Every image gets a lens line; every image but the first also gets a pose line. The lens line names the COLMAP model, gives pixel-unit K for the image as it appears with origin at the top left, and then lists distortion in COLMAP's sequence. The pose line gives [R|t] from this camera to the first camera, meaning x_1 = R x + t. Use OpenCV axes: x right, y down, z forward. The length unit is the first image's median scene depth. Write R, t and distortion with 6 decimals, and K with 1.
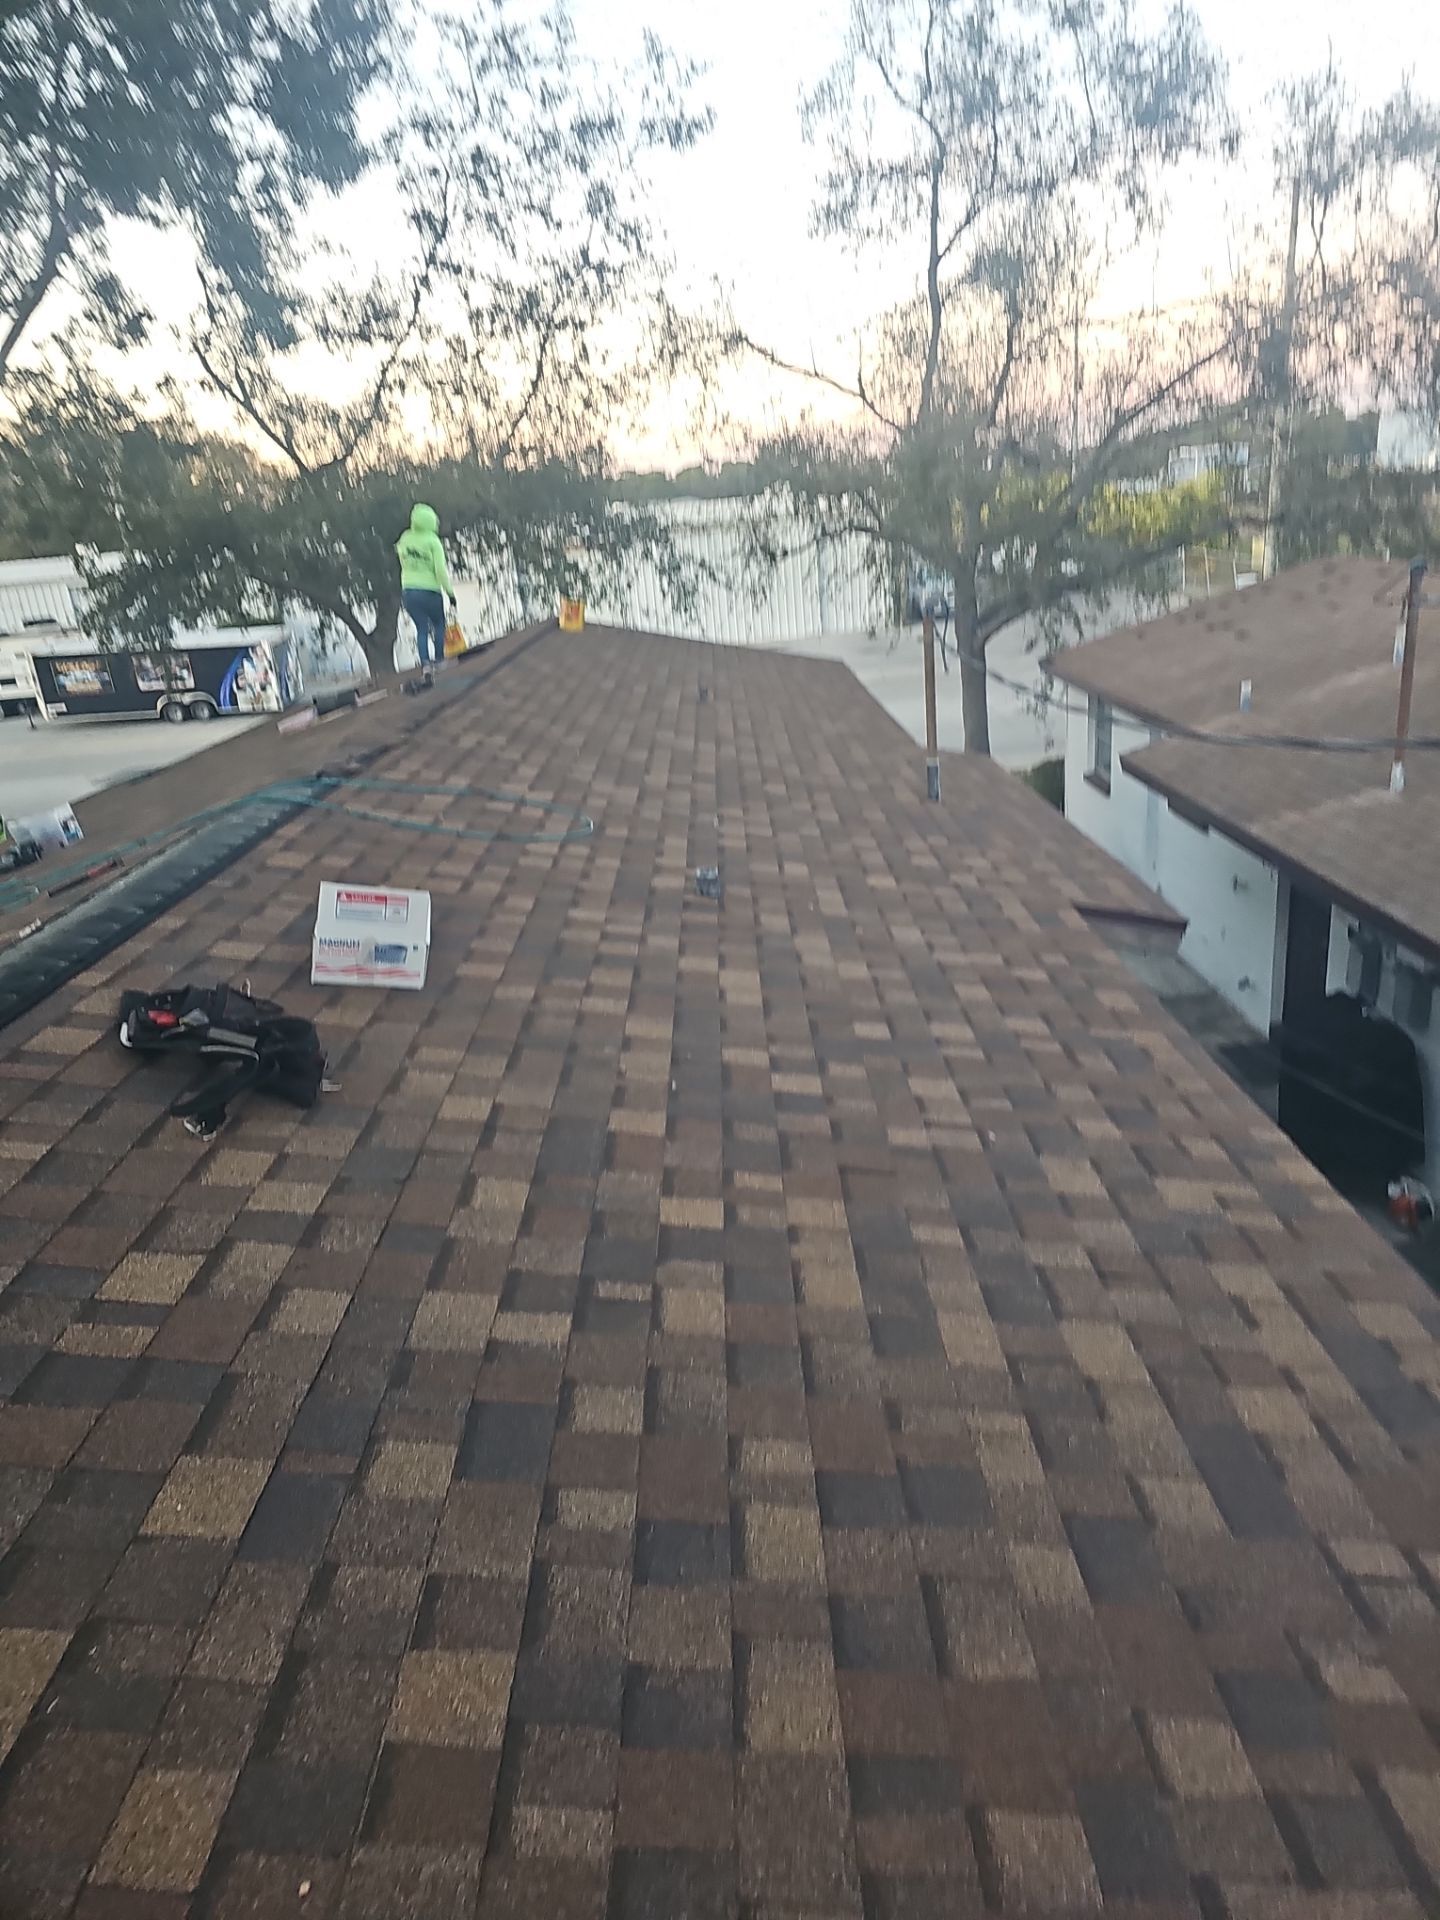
lens RADIAL K [[1243.8, 0, 735.0], [0, 1243.8, 932.3], [0, 0, 1]] dist [0.087031, -0.052709]
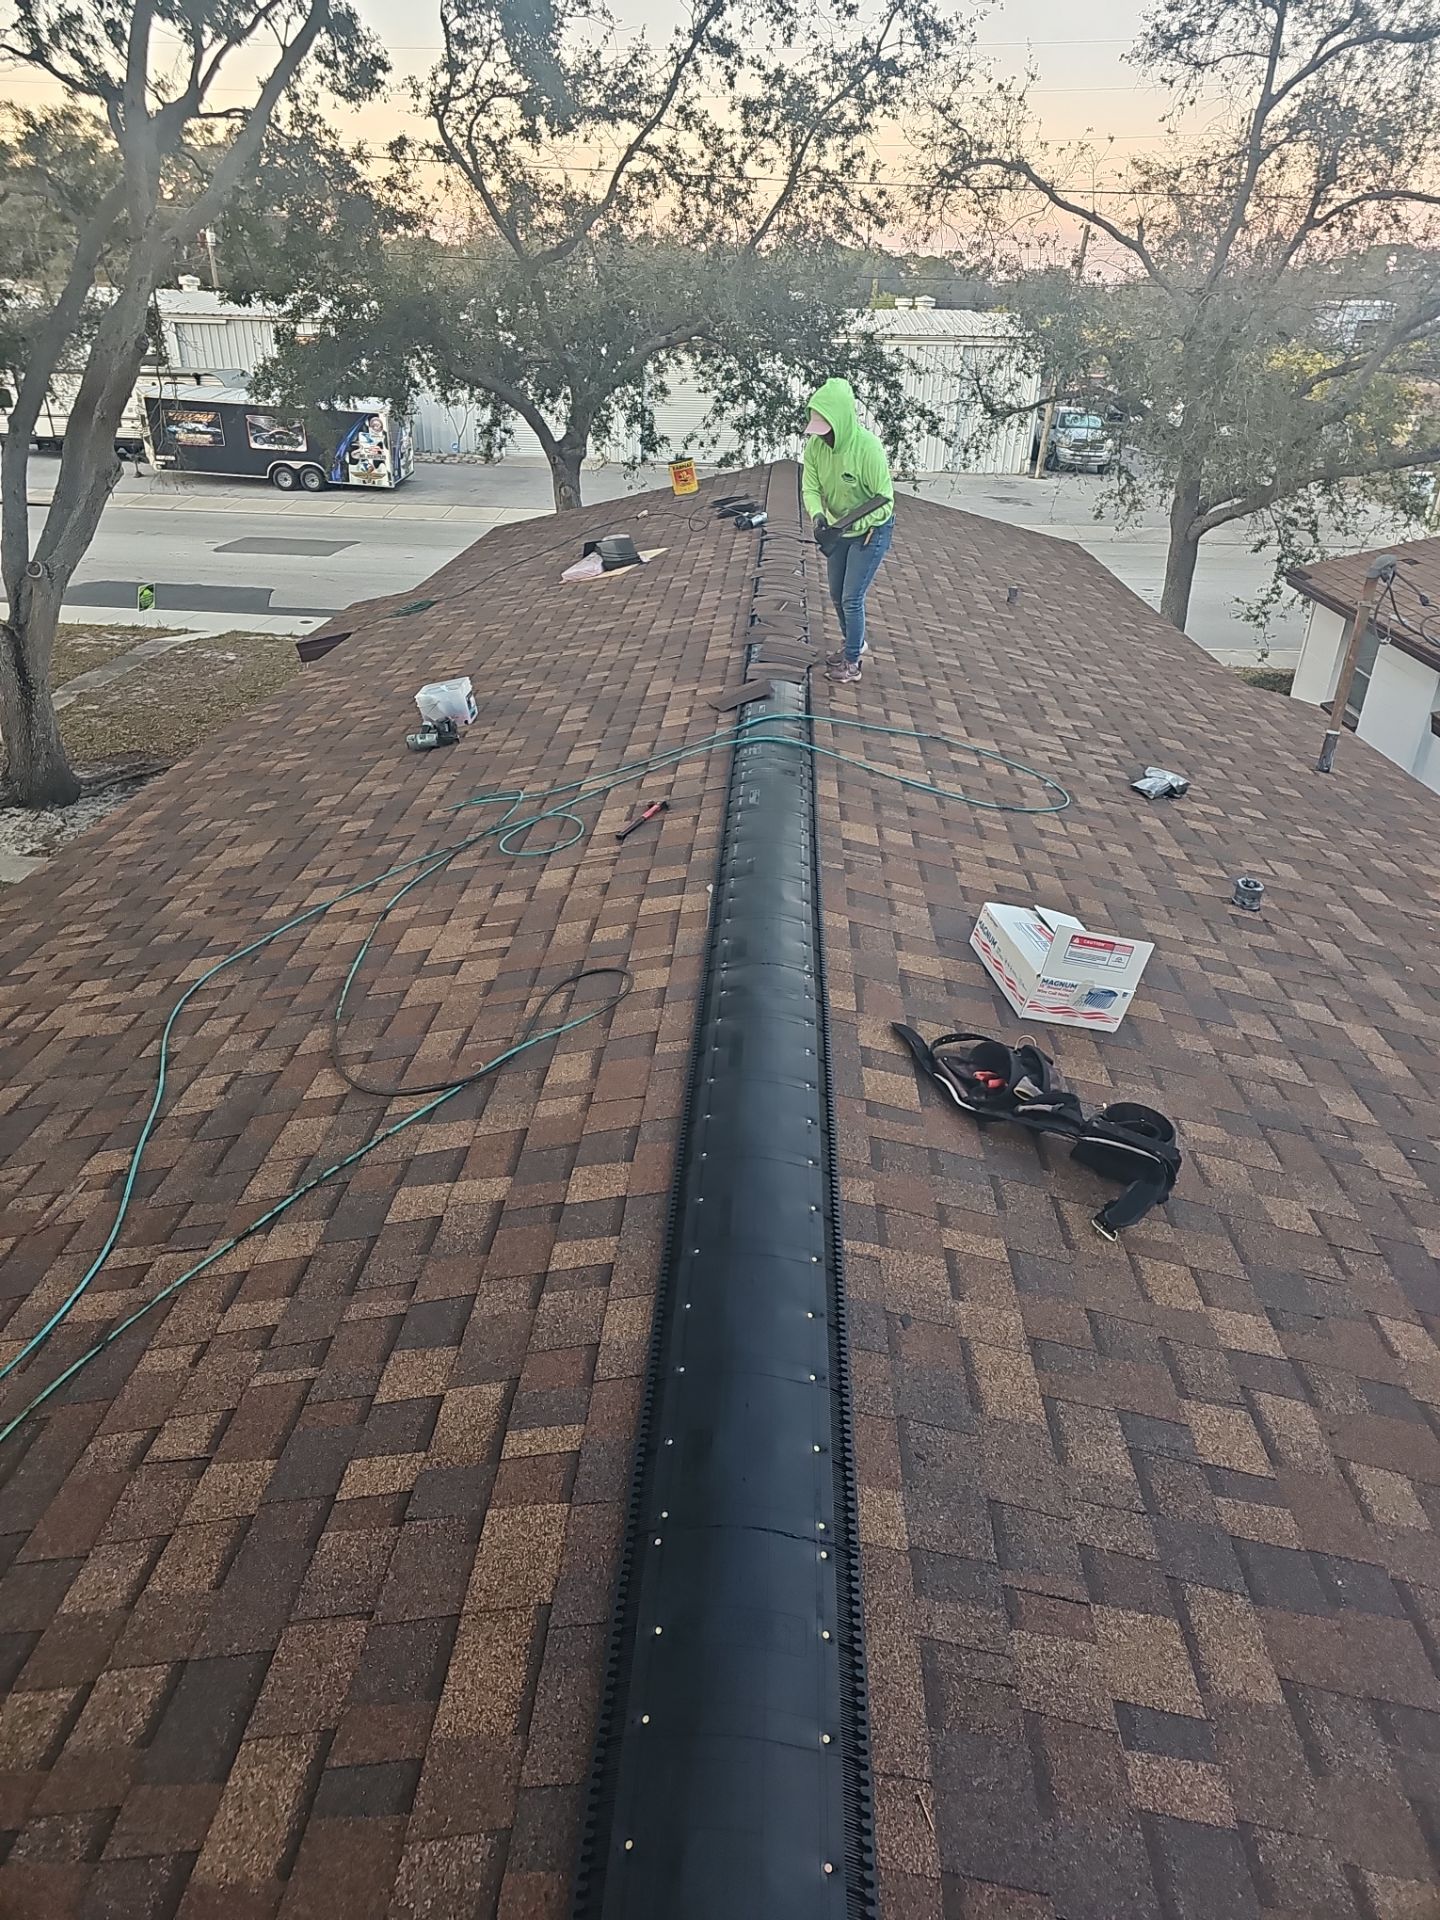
lens RADIAL K [[1252.1, 0, 704.8], [0, 1252.1, 919.5], [0, 0, 1]] dist [0.085850, -0.055868]
pose [[0.991407, 0.130273, -0.011869, -0.143114], [-0.127447, 0.982367, 0.136794, -0.034486], [0.029480, -0.134106, 0.990528, 0.004948]]
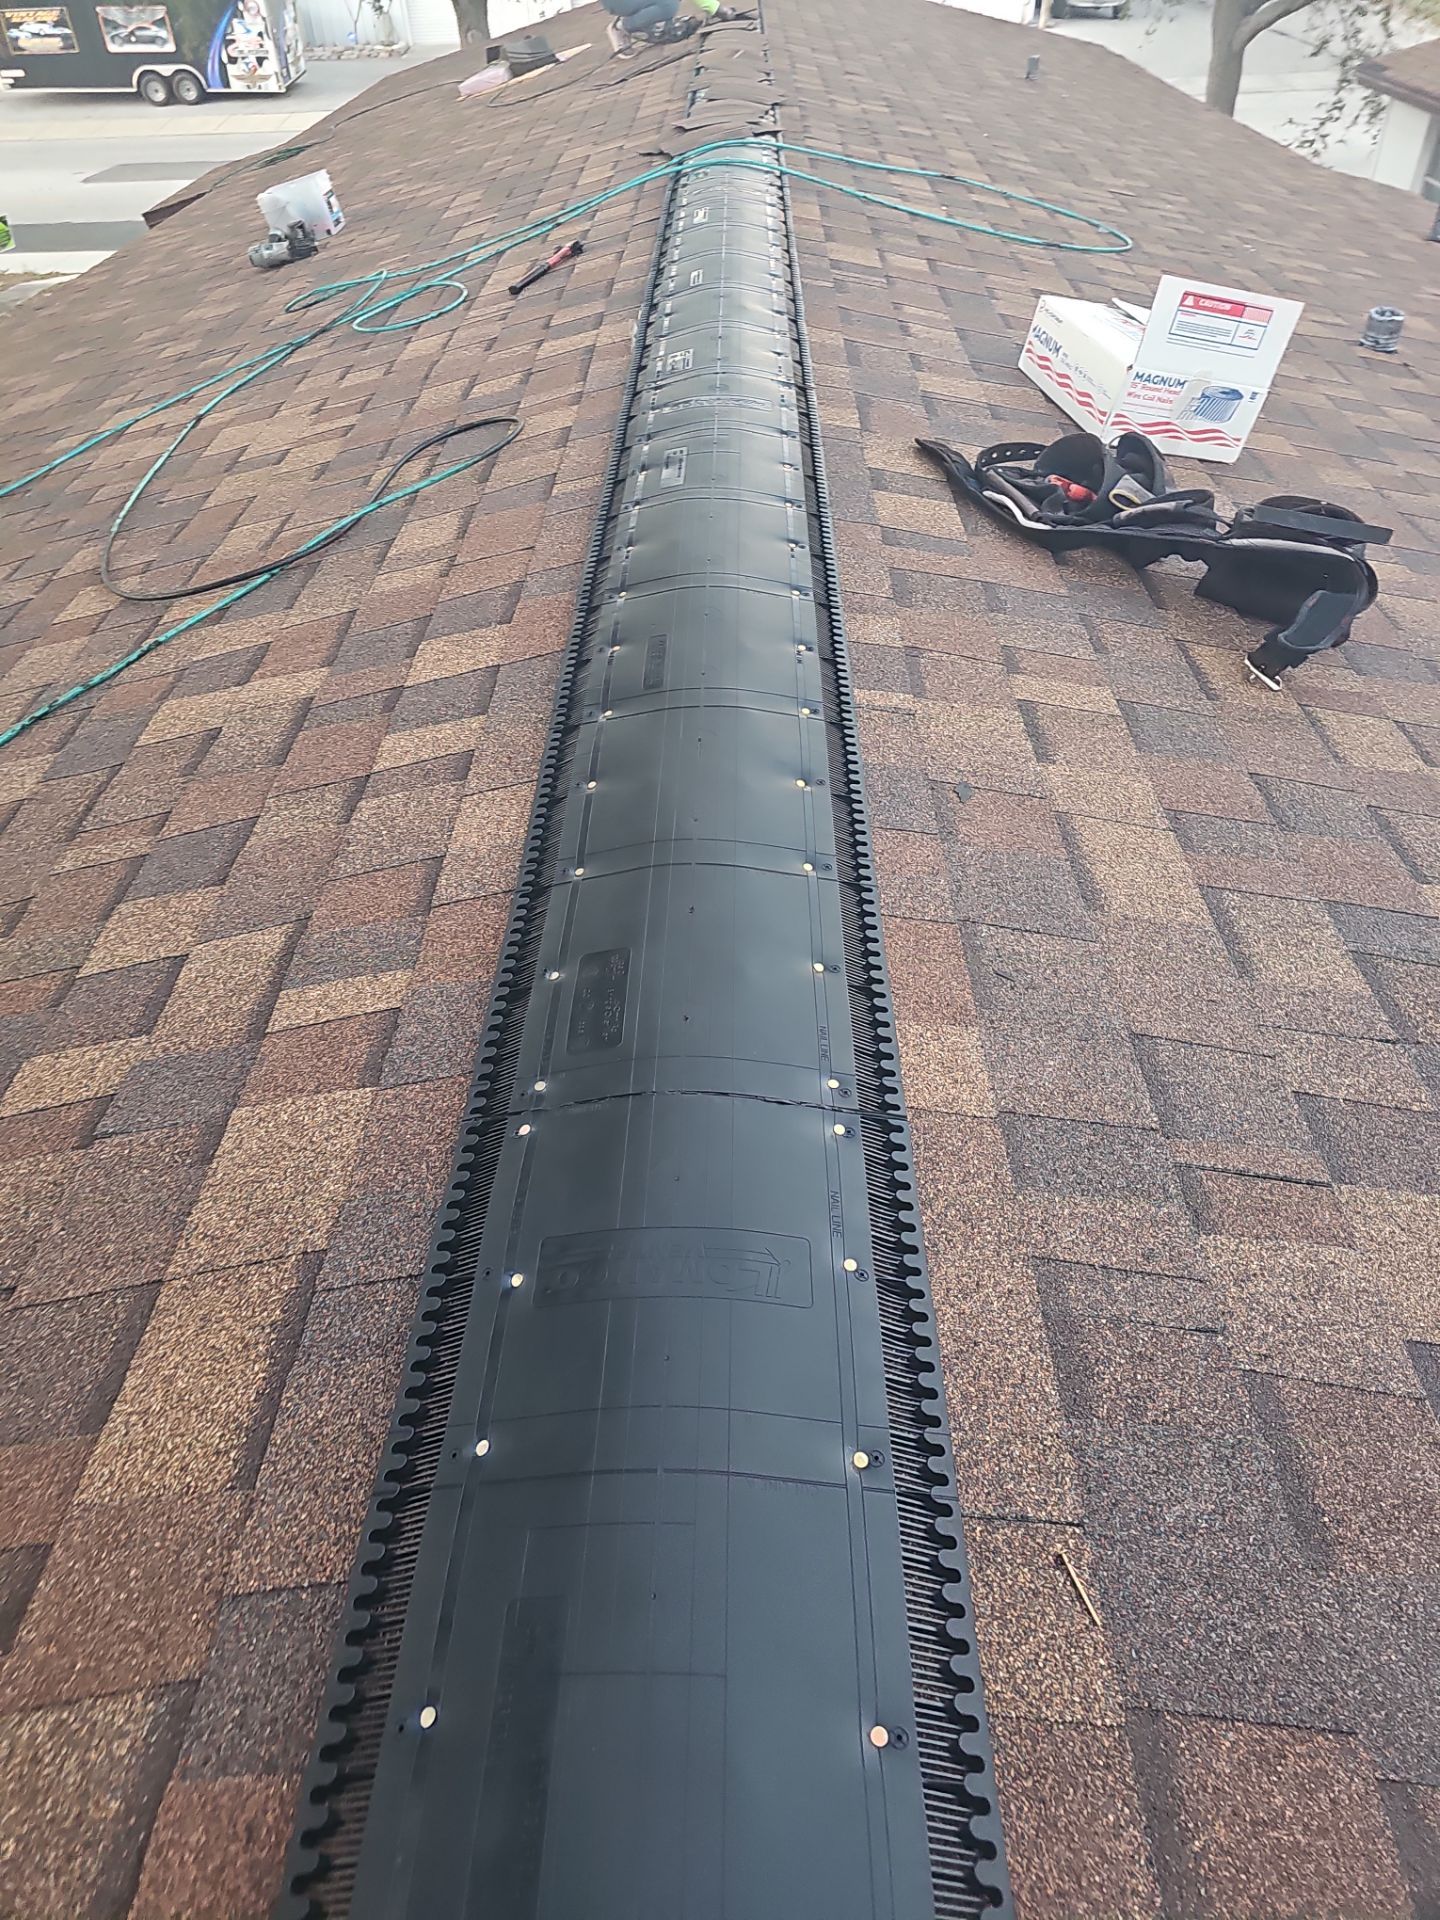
lens RADIAL K [[1252.1, 0, 704.8], [0, 1252.1, 919.5], [0, 0, 1]] dist [0.085850, -0.055868]
pose [[0.998028, 0.061669, 0.011731, -0.132830], [-0.061778, 0.931695, 0.357949, 0.011424], [0.011144, -0.357968, 0.933667, 0.066831]]
